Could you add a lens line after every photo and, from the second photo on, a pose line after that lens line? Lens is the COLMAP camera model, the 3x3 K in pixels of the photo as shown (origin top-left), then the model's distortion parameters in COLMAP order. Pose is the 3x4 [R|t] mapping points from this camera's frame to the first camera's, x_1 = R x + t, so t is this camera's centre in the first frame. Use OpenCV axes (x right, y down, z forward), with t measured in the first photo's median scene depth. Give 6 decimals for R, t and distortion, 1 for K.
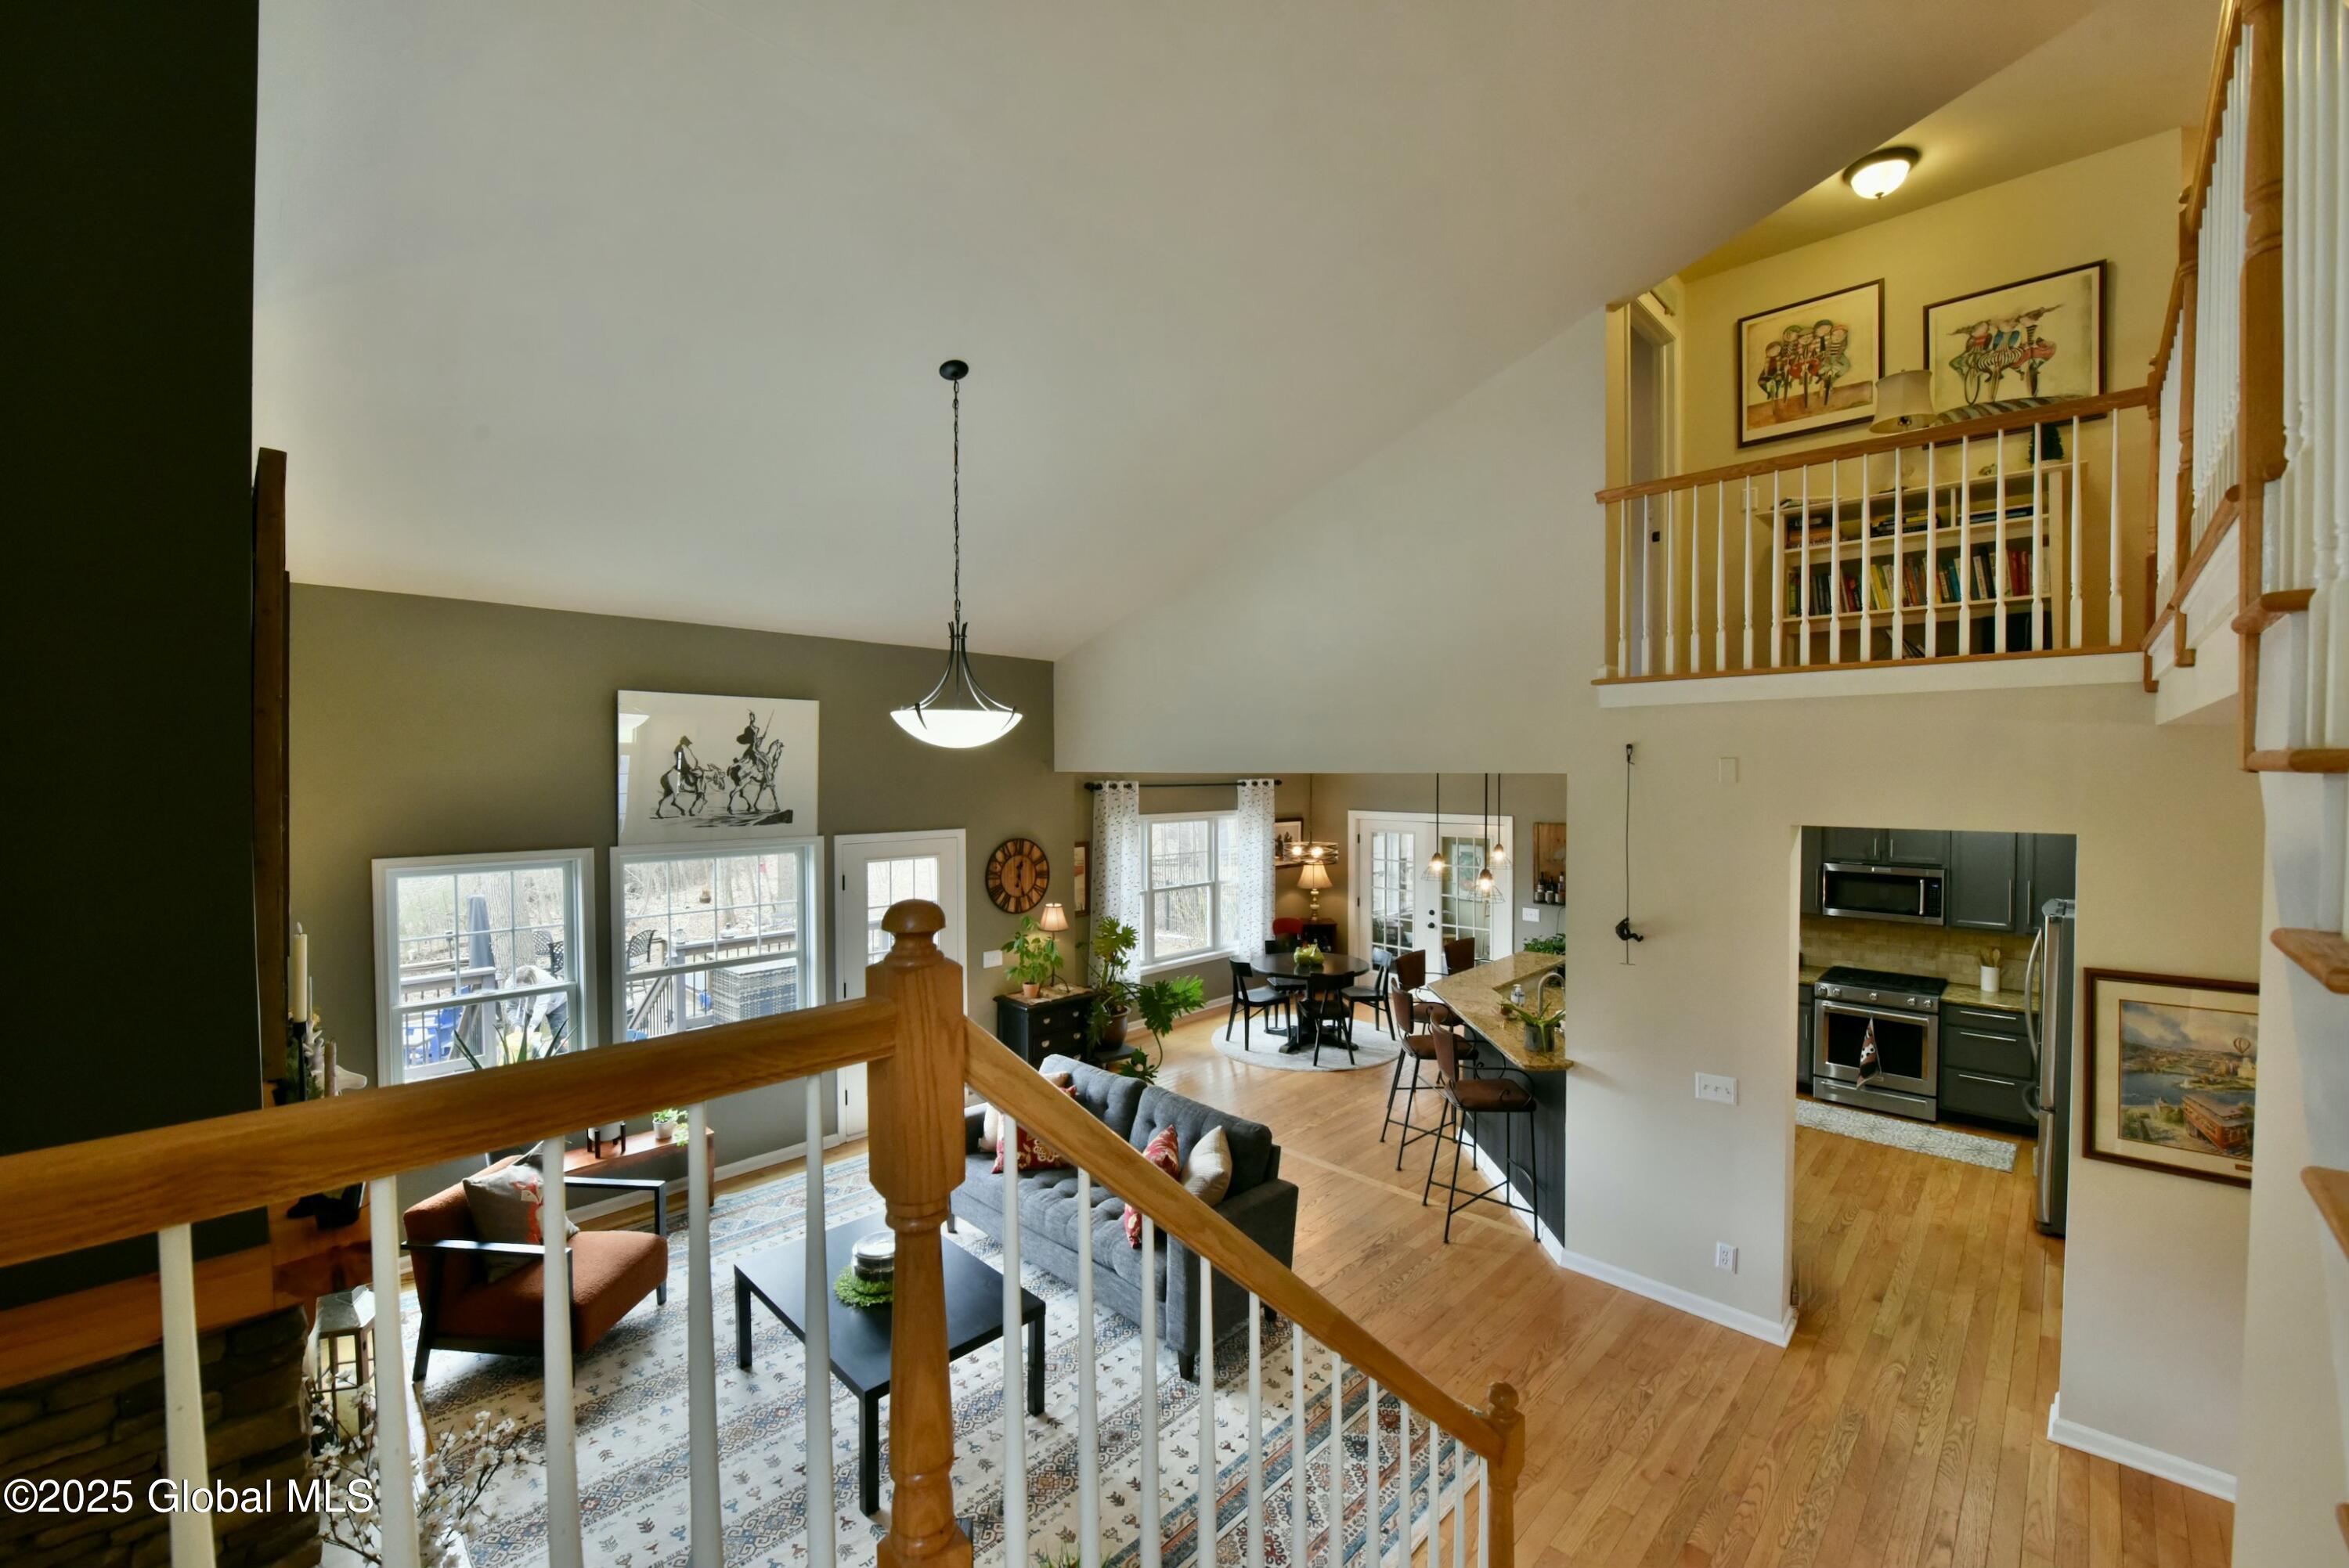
lens RADIAL K [[943.0, 0, 1174.5], [0, 943.0, 784.0], [0, 0, 1]] dist [-0.009717, -0.005698]
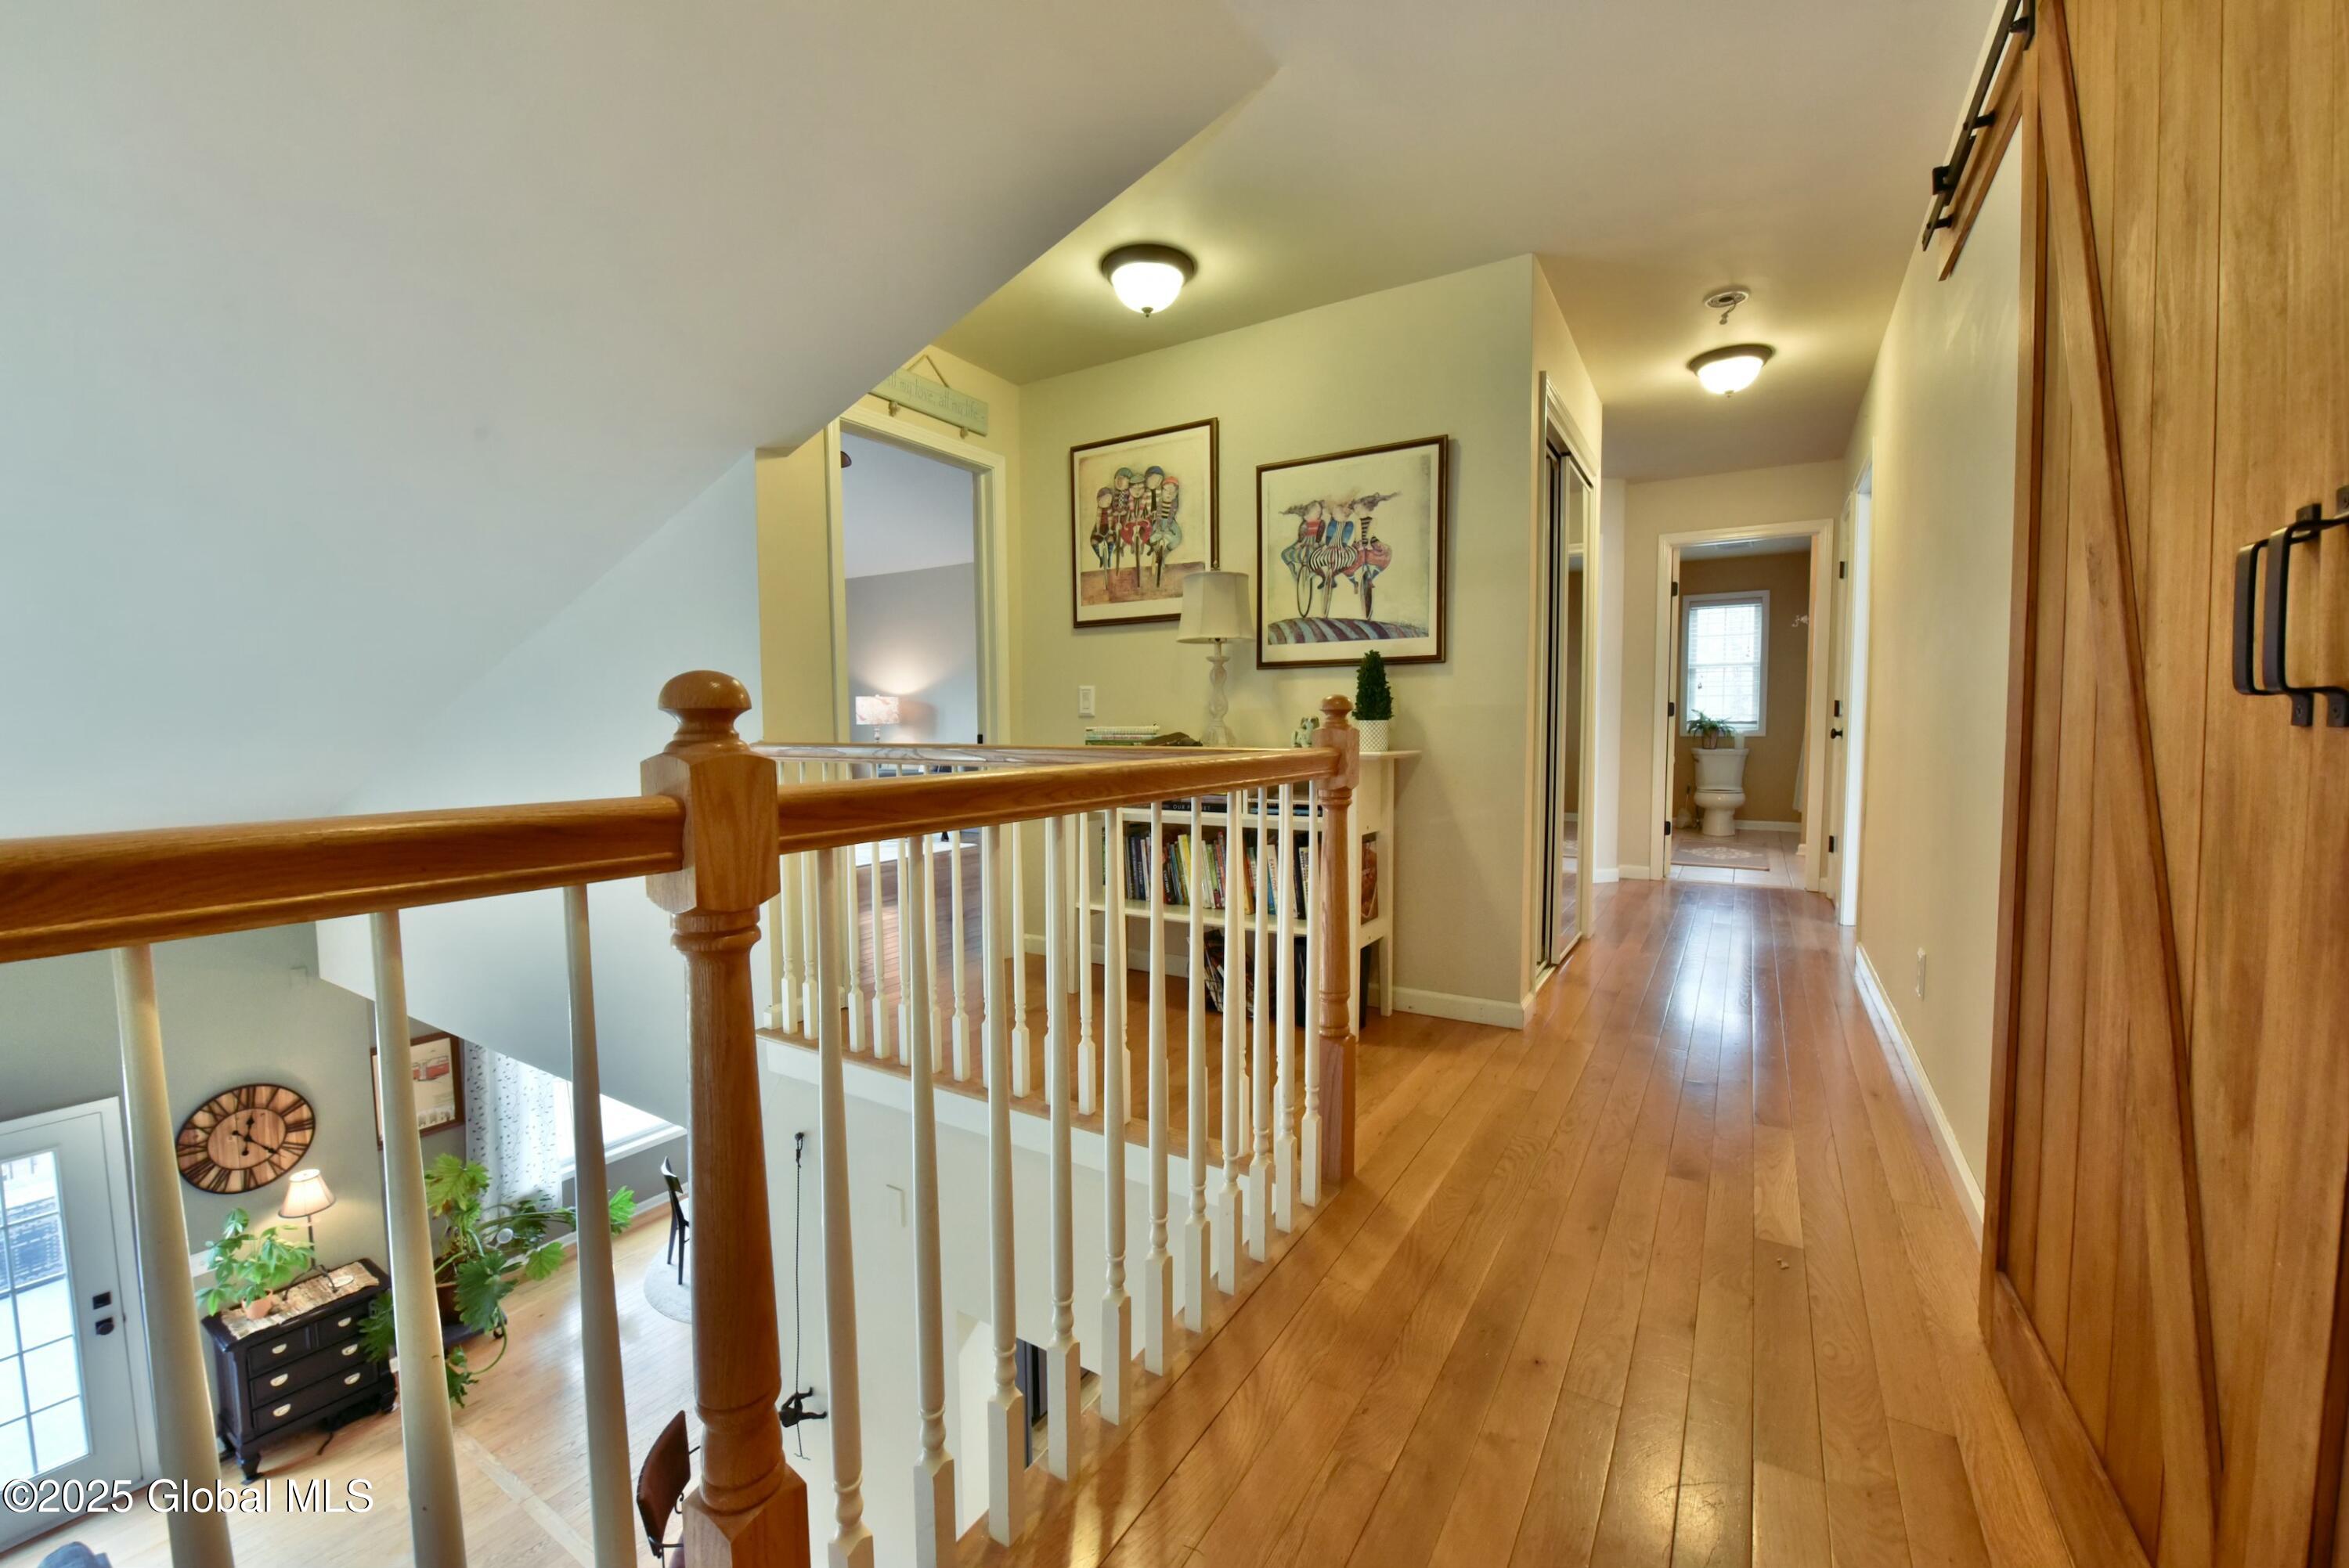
lens RADIAL K [[943.0, 0, 1174.5], [0, 943.0, 784.0], [0, 0, 1]] dist [-0.009717, -0.005698]
pose [[0.977913, -0.017284, 0.208294, 0.558521], [0.008010, 0.998942, 0.045285, -0.288839], [-0.208857, -0.042616, 0.977017, 0.287048]]
